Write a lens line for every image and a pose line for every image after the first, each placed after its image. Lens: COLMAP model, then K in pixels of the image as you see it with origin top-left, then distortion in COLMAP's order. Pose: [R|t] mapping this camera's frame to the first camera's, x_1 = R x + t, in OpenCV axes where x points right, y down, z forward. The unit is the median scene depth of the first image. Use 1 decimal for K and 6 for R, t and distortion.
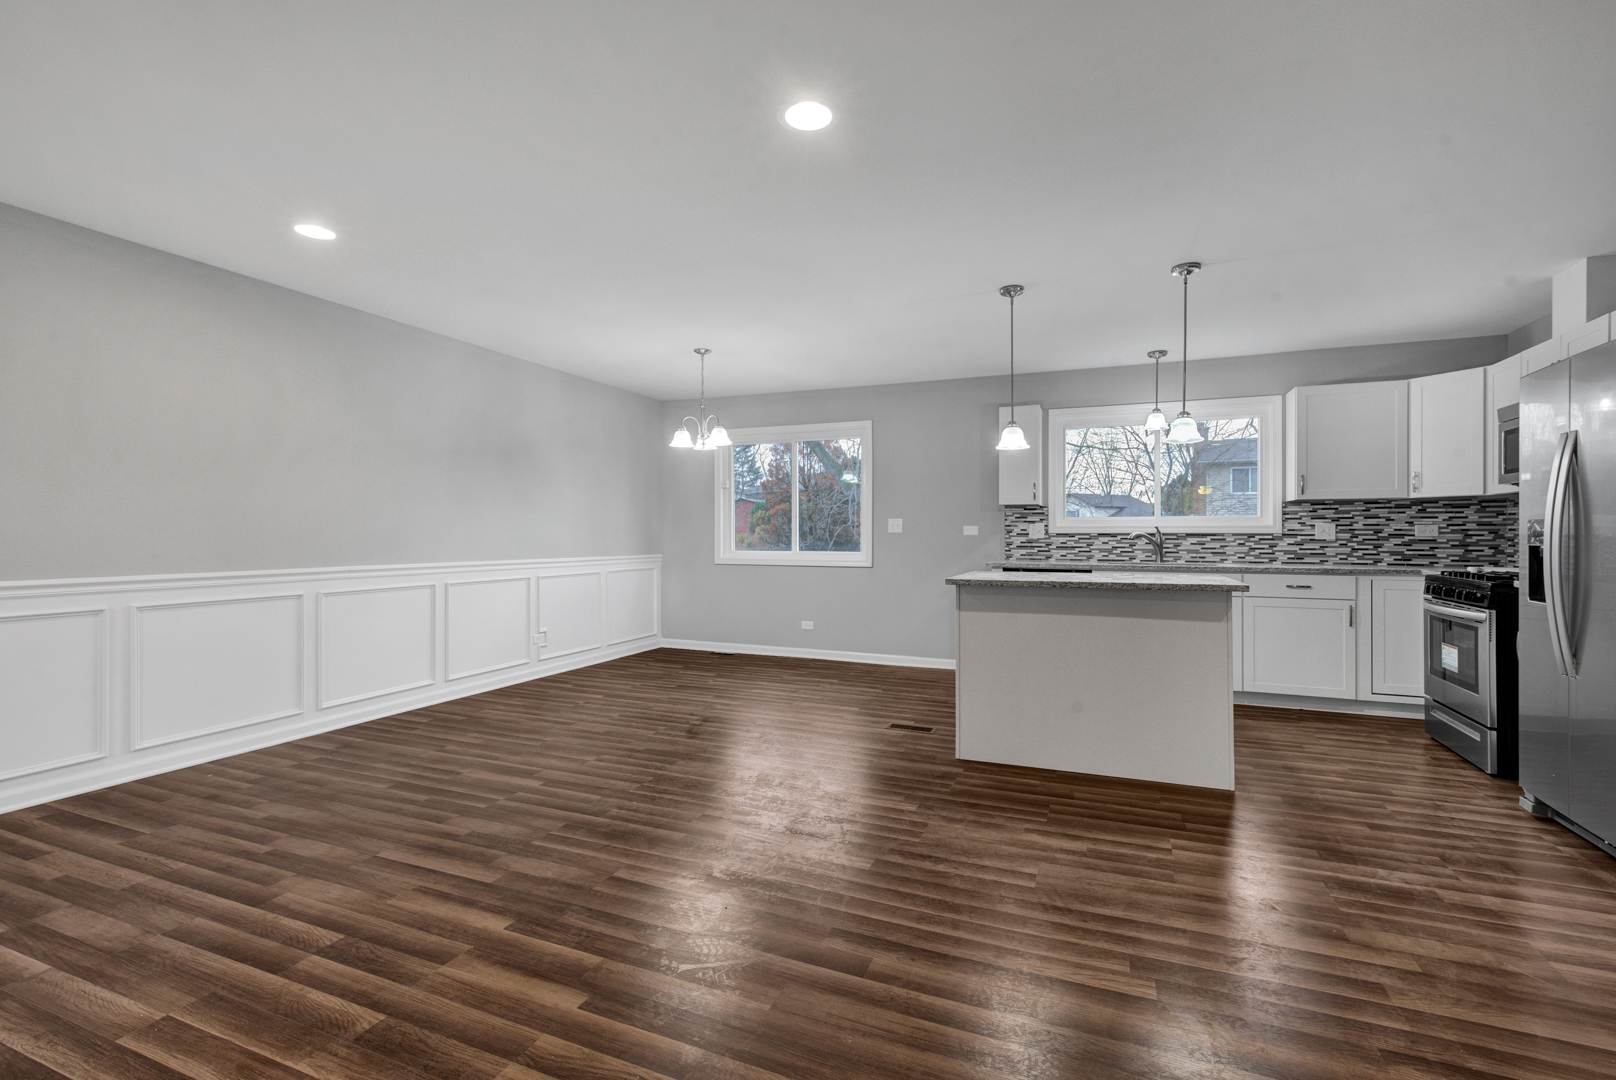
lens RADIAL K [[711.1, 0, 805.5], [0, 711.1, 537.0], [0, 0, 1]] dist [0.013642, -0.000009]
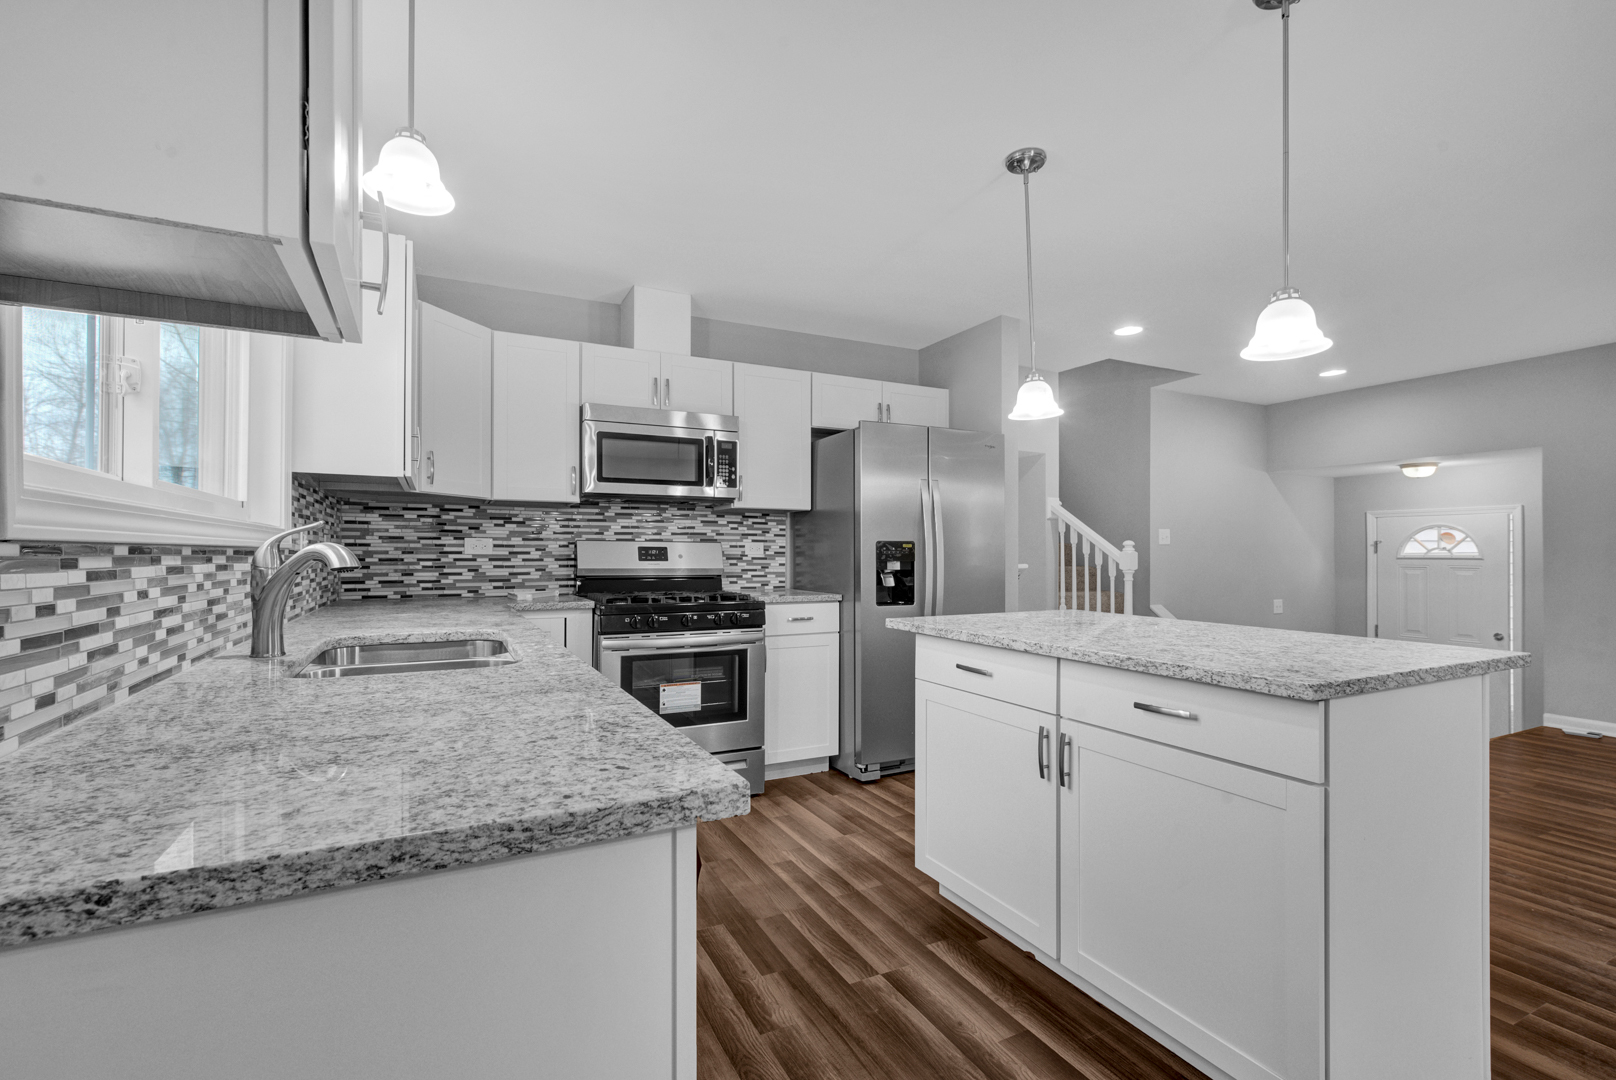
lens RADIAL K [[711.1, 0, 817.6], [0, 711.1, 538.1], [0, 0, 1]] dist [0.013642, -0.000009]
pose [[-0.766903, 0.012540, 0.641640, 0.163933], [0.000998, 0.999831, -0.018348, -0.002760], [-0.641762, -0.013431, -0.766786, 1.098914]]
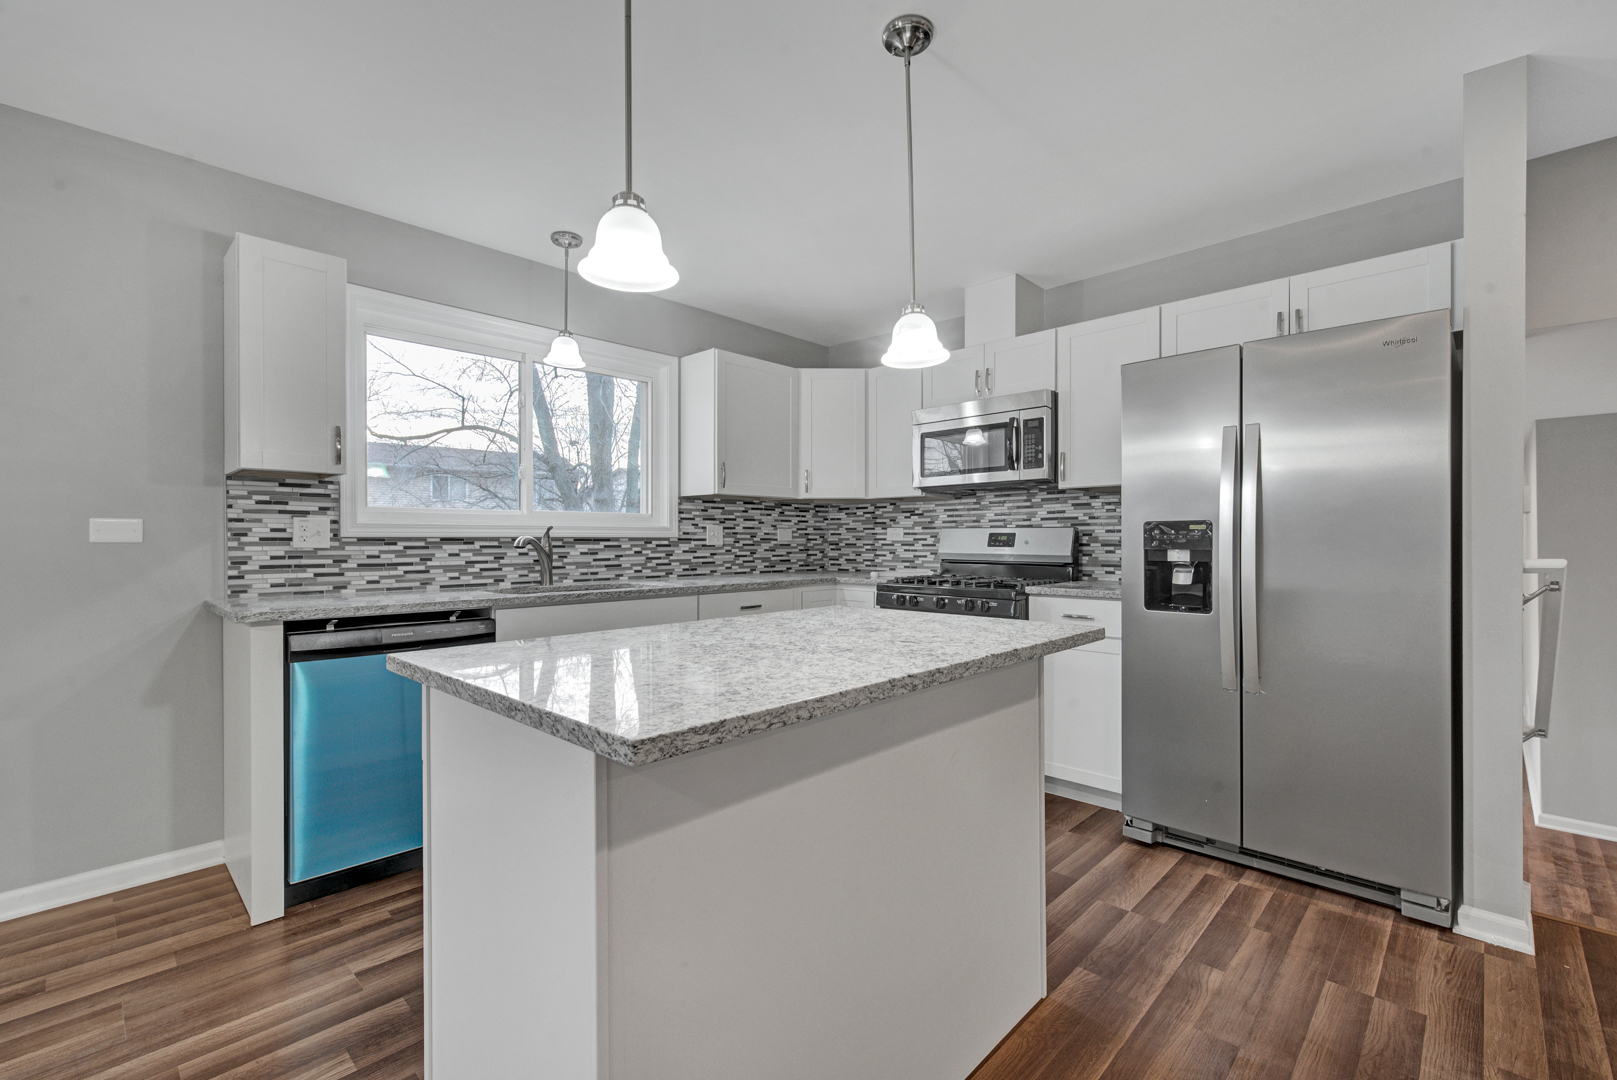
lens RADIAL K [[711.6, 0, 818.4], [0, 711.6, 535.2], [0, 0, 1]] dist [0.013642, -0.000009]
pose [[0.362042, 0.004537, 0.932151, 0.006618], [0.006894, 0.999948, -0.007544, -0.000796], [-0.932136, 0.009157, 0.361992, 0.582028]]
